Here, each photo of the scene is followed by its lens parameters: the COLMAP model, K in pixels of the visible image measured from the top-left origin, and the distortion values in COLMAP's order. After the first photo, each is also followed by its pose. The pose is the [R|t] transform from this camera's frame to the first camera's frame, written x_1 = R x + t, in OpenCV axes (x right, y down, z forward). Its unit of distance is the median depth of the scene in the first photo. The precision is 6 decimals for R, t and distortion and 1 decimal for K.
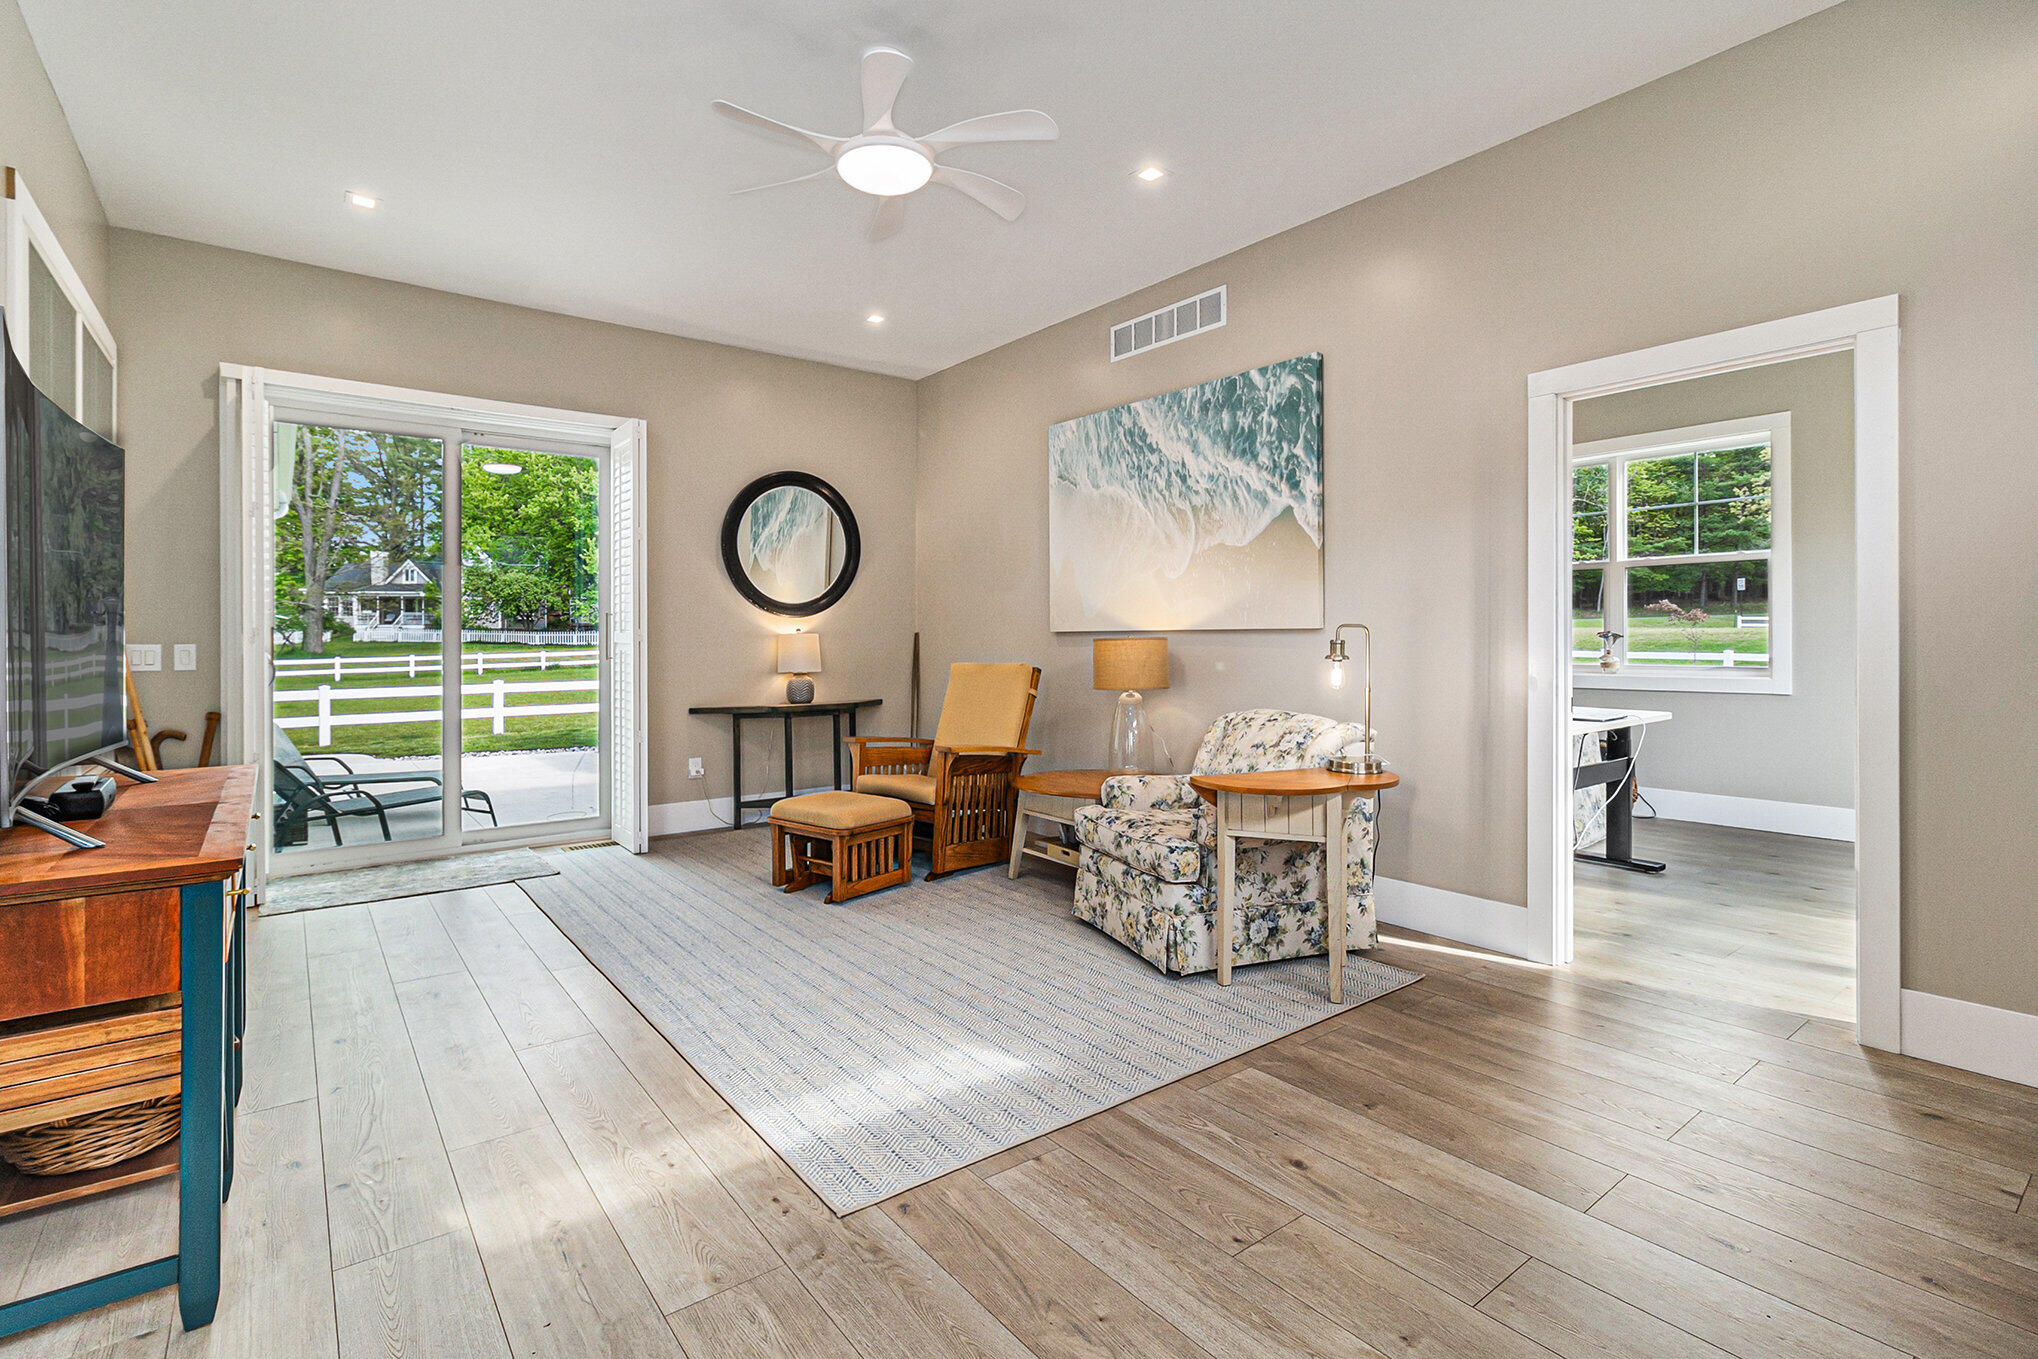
lens RADIAL K [[948.2, 0, 991.7], [0, 948.2, 642.7], [0, 0, 1]] dist [-0.000471, -0.000062]
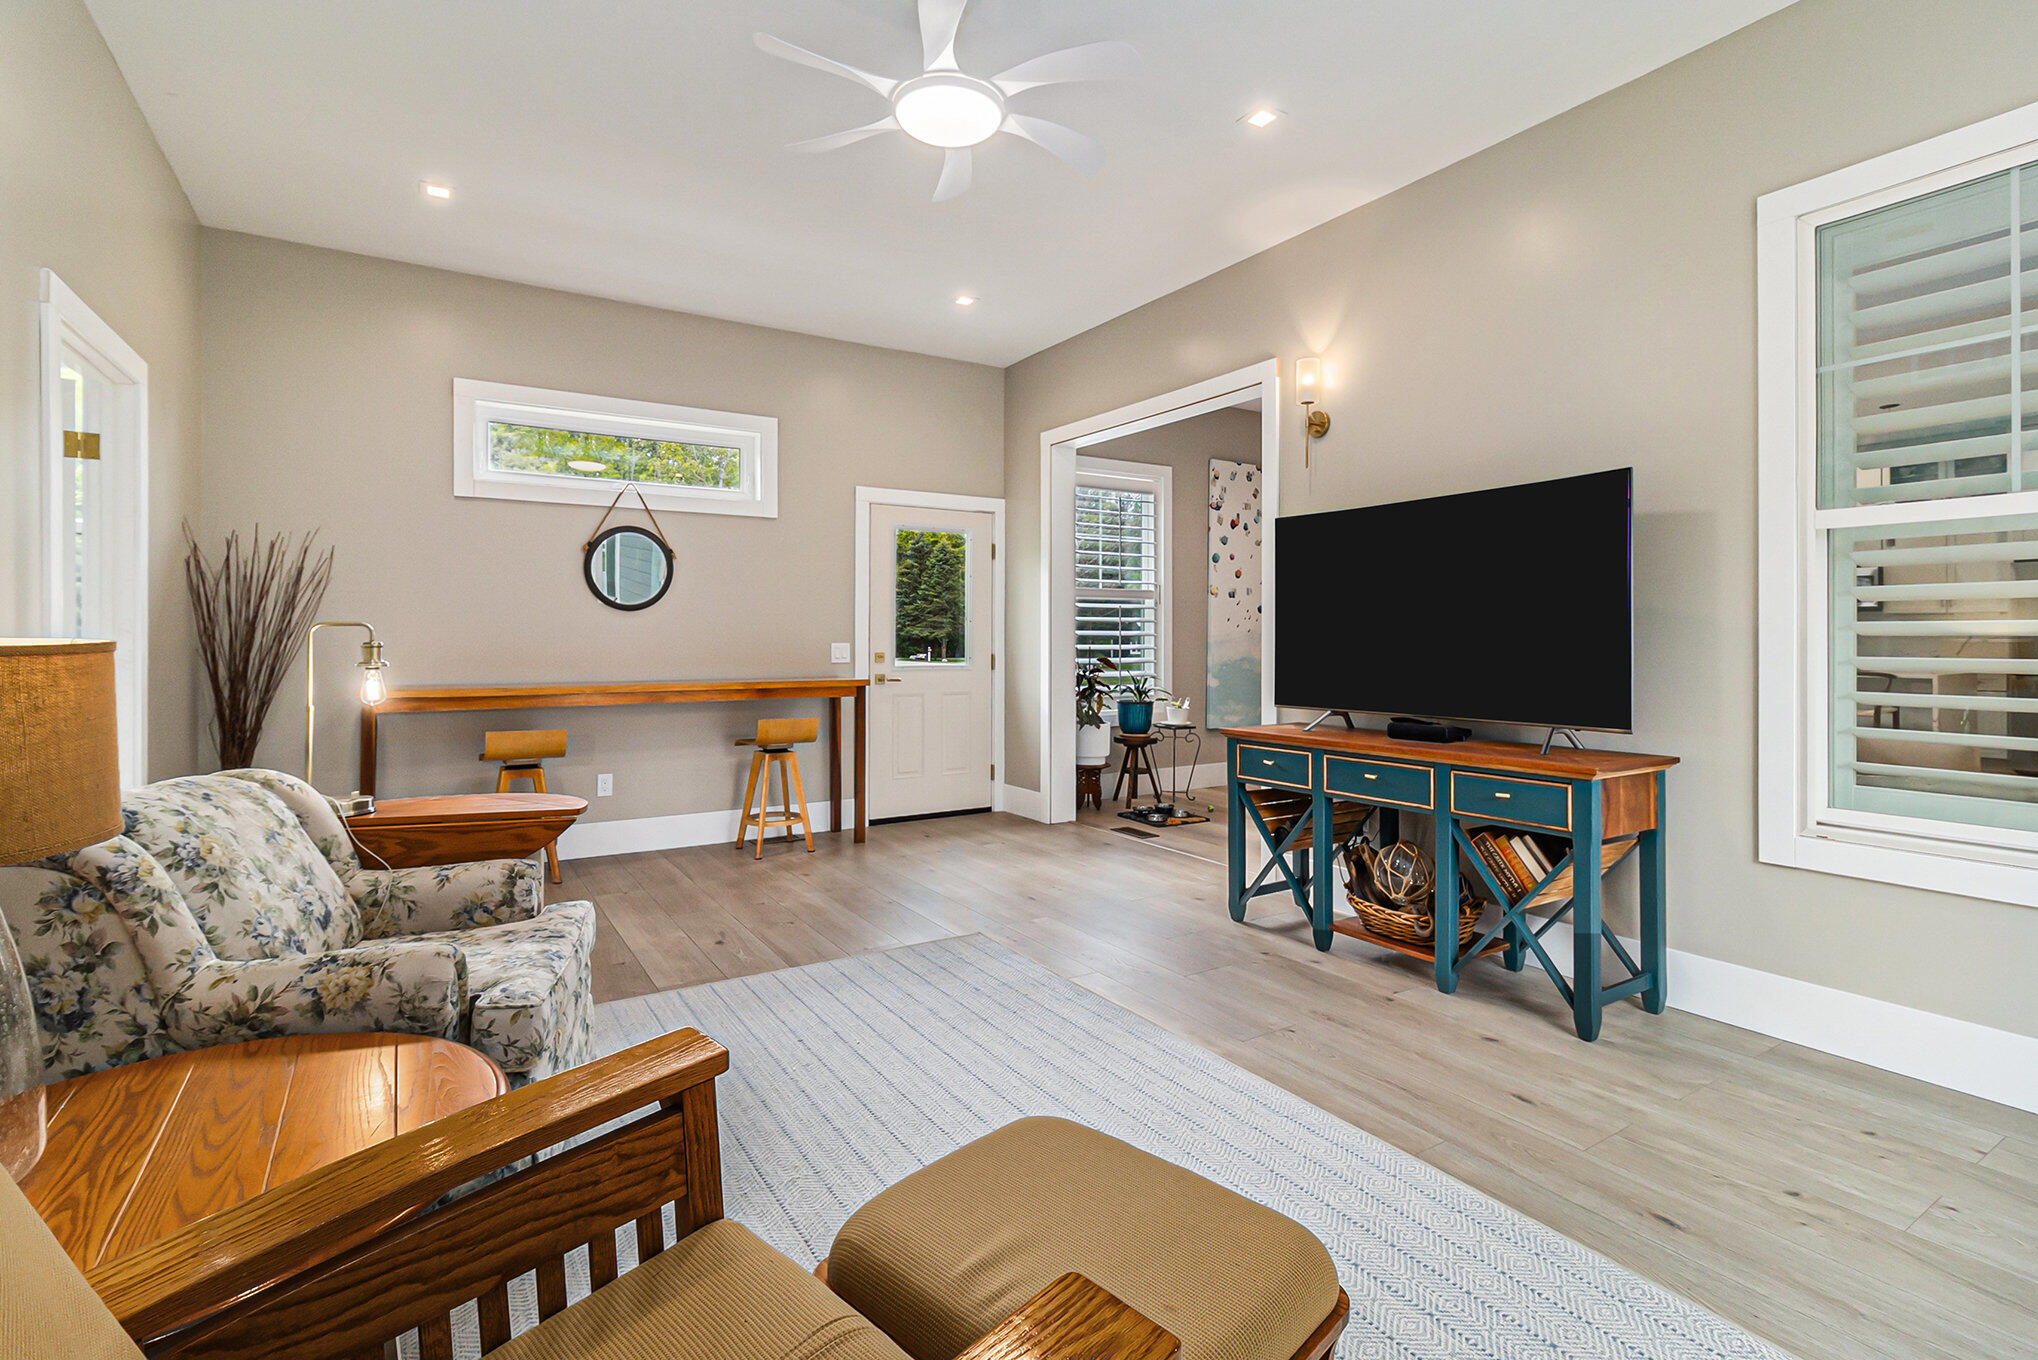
lens RADIAL K [[948.2, 0, 991.7], [0, 948.2, 643.2], [0, 0, 1]] dist [-0.000471, -0.000062]
pose [[-0.996156, -0.000130, 0.087593, -0.316603], [-0.000068, 1.000000, 0.000720, 0.001465], [-0.087594, 0.000711, -0.996156, 2.613128]]
